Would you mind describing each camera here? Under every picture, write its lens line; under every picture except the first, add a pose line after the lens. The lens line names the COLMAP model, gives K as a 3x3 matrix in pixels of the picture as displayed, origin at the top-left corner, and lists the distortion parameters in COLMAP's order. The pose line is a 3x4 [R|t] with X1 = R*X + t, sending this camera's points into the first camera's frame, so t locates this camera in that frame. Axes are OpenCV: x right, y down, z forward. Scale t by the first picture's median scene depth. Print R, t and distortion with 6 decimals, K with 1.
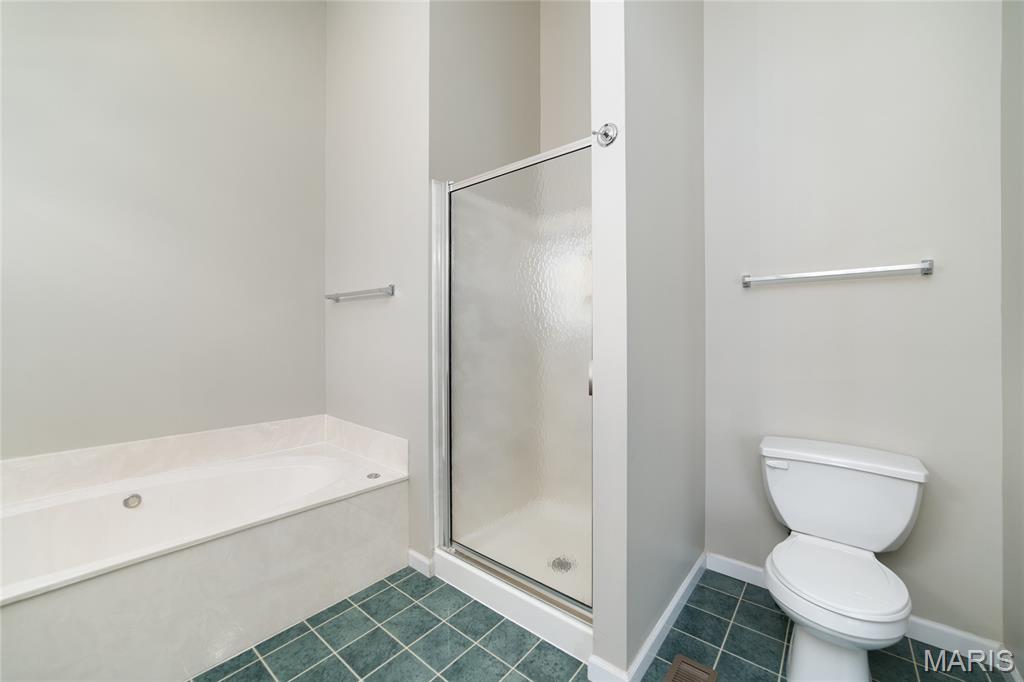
lens RADIAL K [[400.2, 0, 510.0], [0, 400.2, 334.1], [0, 0, 1]] dist [-0.007558, 0.000392]
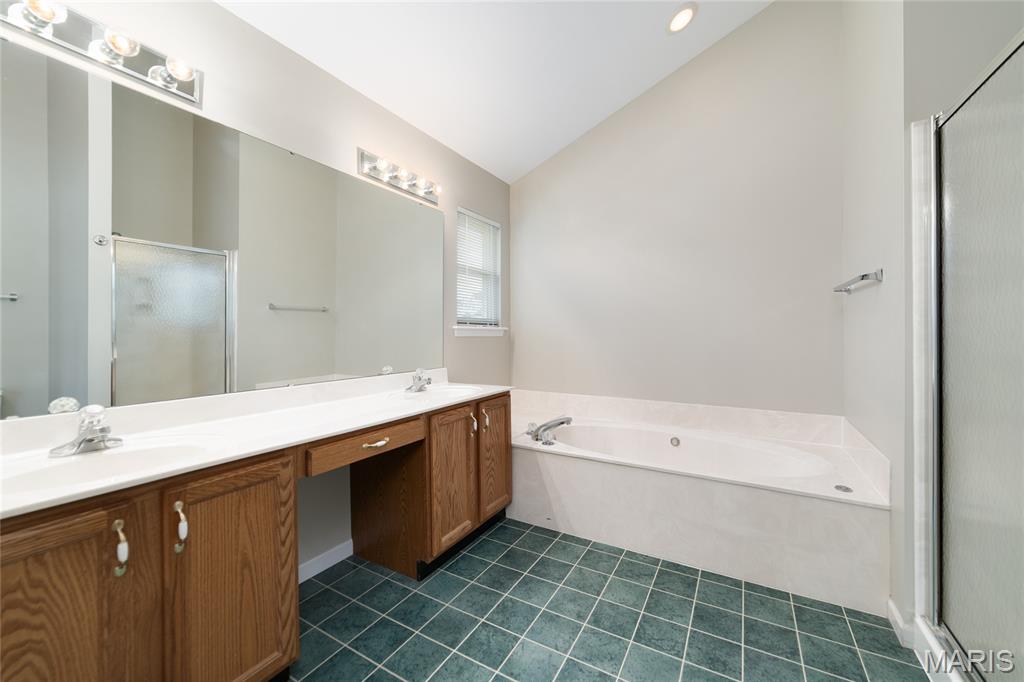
lens RADIAL K [[400.2, 0, 510.0], [0, 400.2, 334.1], [0, 0, 1]] dist [-0.007558, 0.000392]
pose [[0.152873, -0.002615, -0.988242, 0.439762], [0.005911, 0.999981, -0.001732, 0.012236], [0.988228, -0.005576, 0.152885, 0.150468]]
